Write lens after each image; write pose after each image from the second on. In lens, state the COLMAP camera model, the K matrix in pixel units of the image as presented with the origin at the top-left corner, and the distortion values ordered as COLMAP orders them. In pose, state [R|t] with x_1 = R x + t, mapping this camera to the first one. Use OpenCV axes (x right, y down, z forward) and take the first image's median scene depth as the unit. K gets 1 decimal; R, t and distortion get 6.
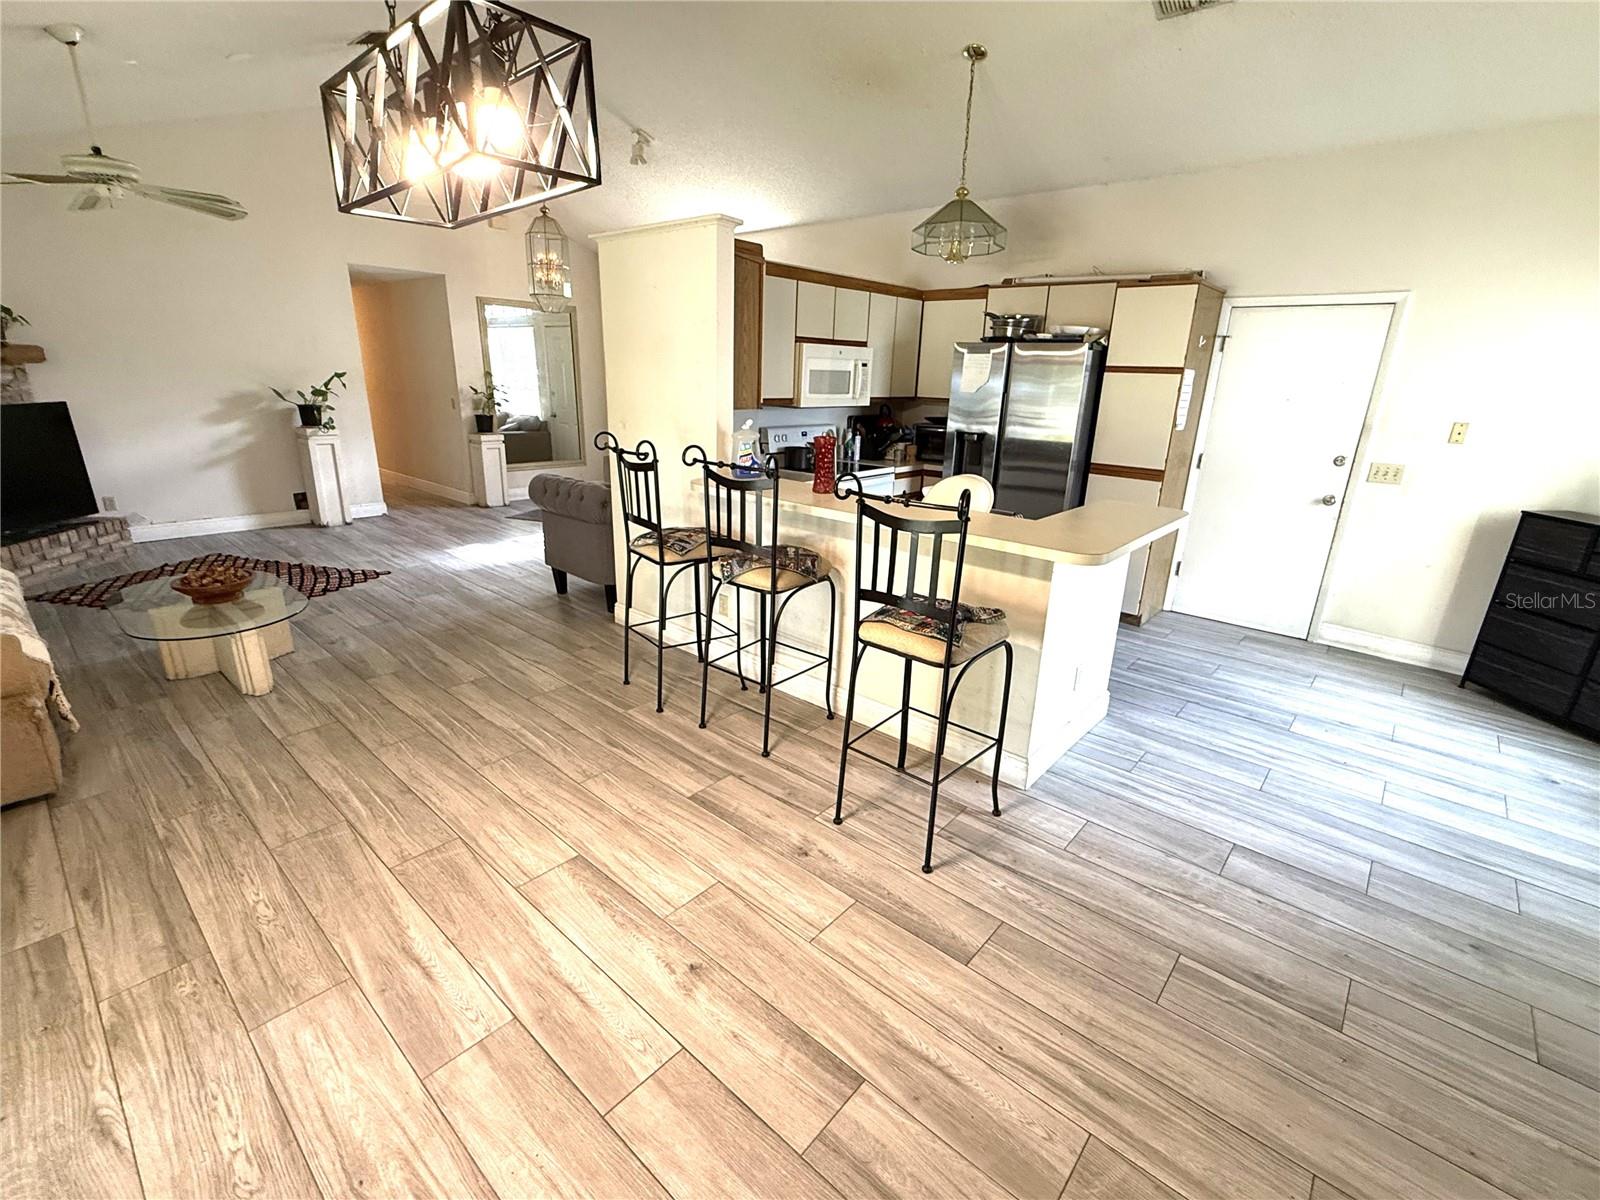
lens RADIAL K [[706.8, 0, 800.0], [0, 706.8, 600.0], [0, 0, 1]] dist [0.000664, -0.000099]
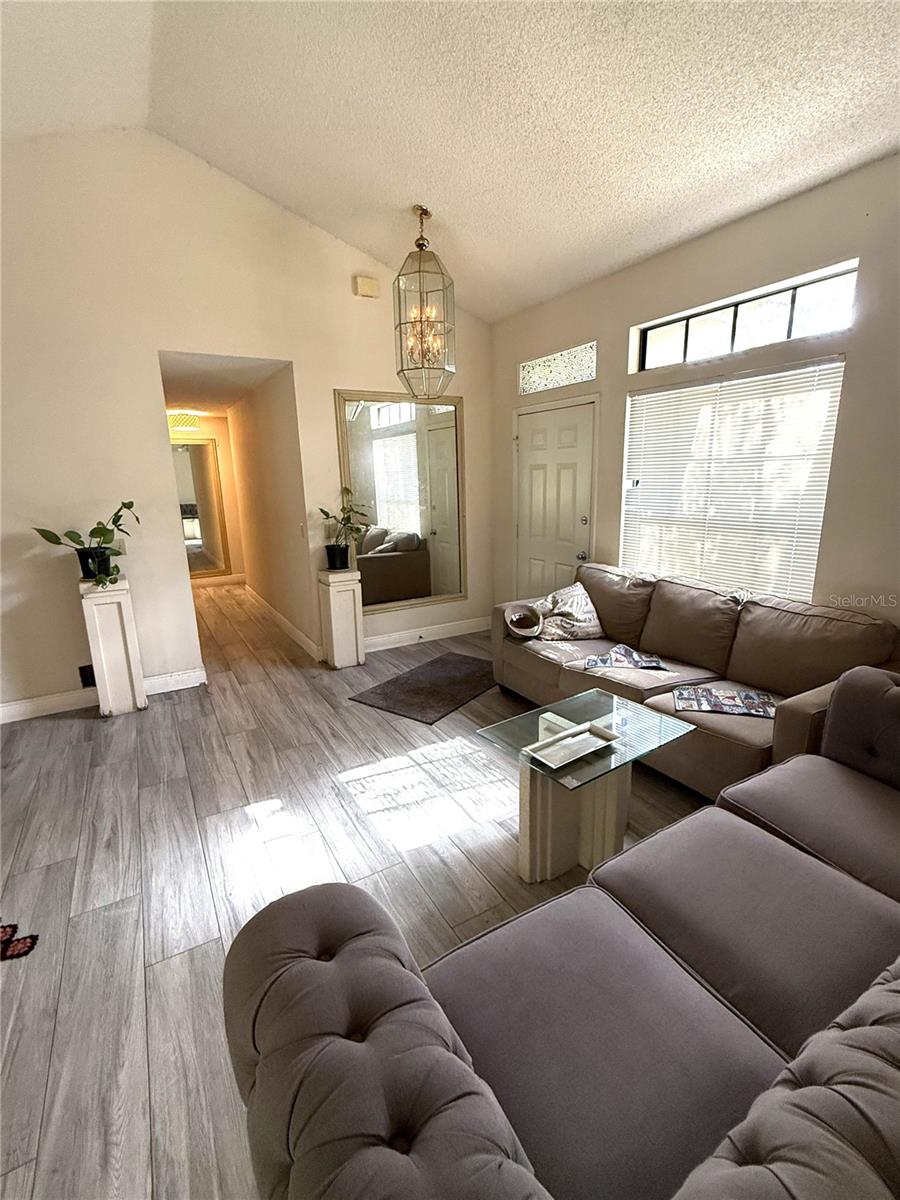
lens RADIAL K [[538.0, 0, 450.0], [0, 538.0, 600.0], [0, 0, 1]] dist [-0.000699, -0.000095]
pose [[0.946981, 0.023072, -0.320459, -0.259010], [-0.049145, 0.996083, -0.073511, -0.286684], [0.317508, 0.085363, 0.944406, 0.863017]]
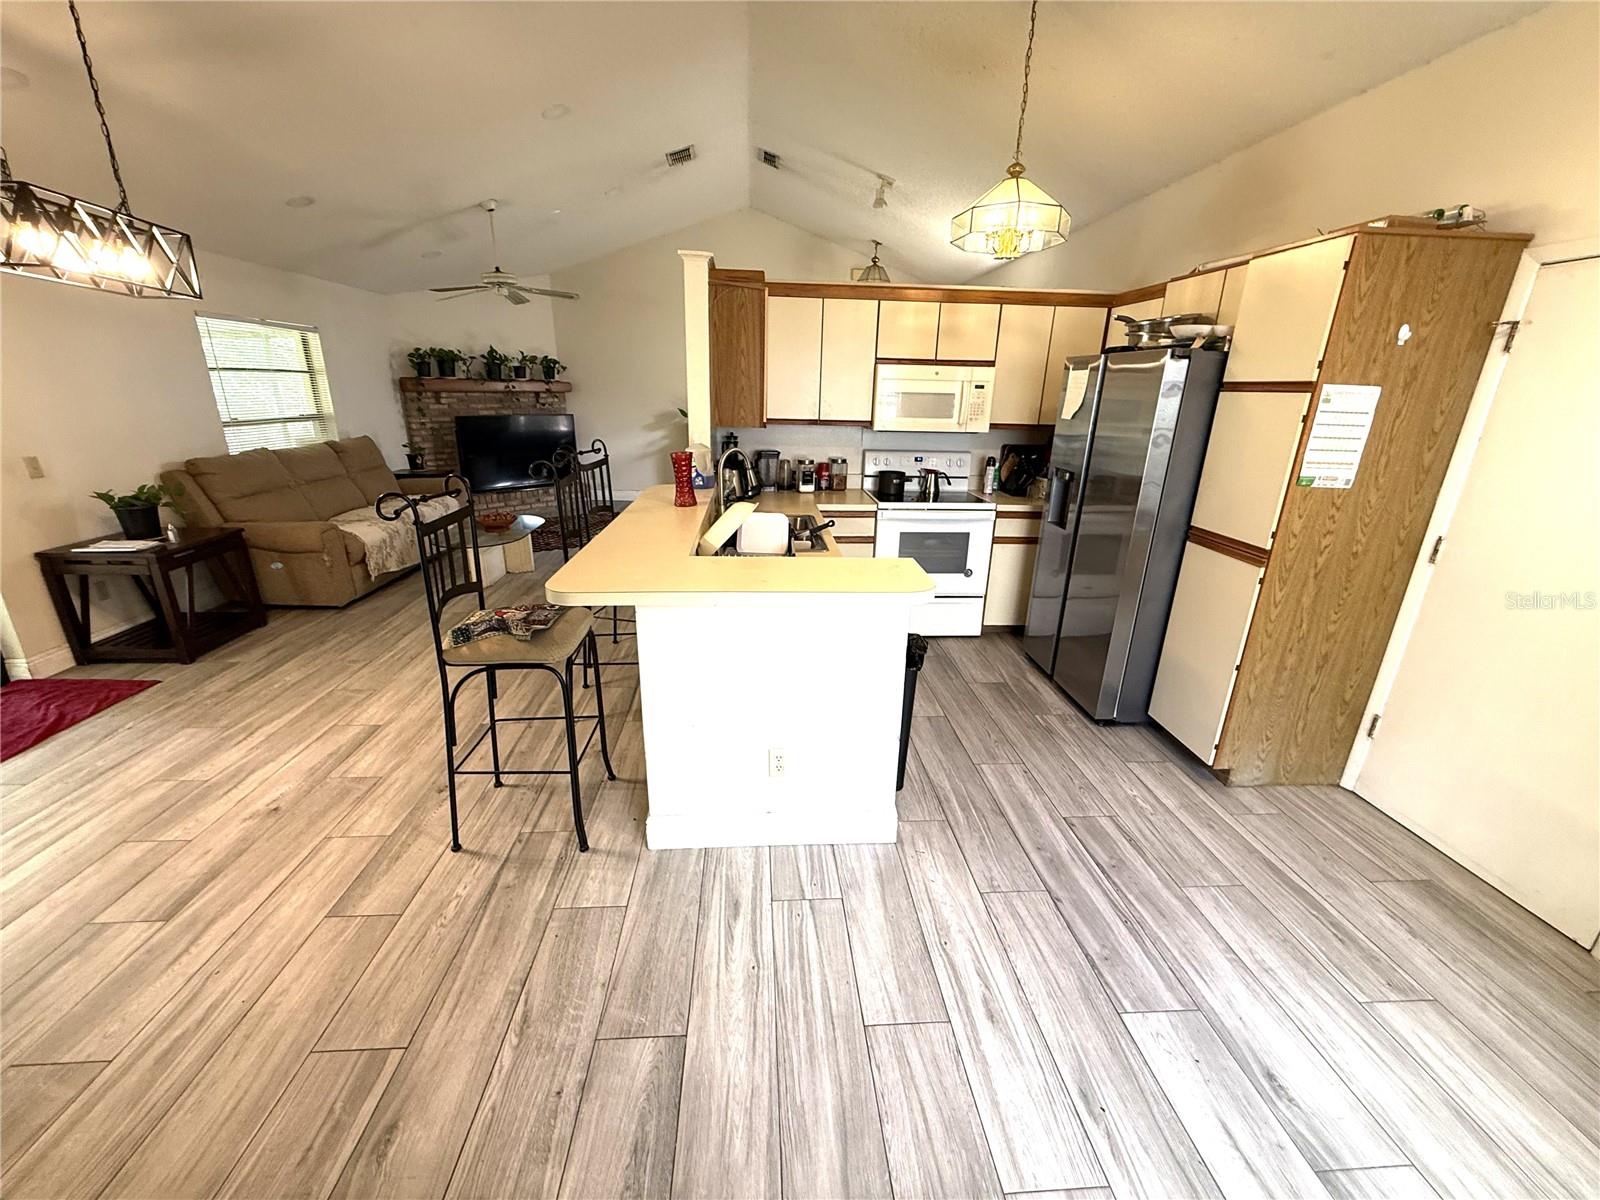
lens RADIAL K [[635.2, 0, 800.0], [0, 635.2, 600.0], [0, 0, 1]] dist [-0.000420, -0.000037]
pose [[0.713248, 0.212117, -0.668044, 0.555528], [-0.222531, 0.972326, 0.071144, -0.082696], [0.664648, 0.097917, 0.740713, 0.300648]]
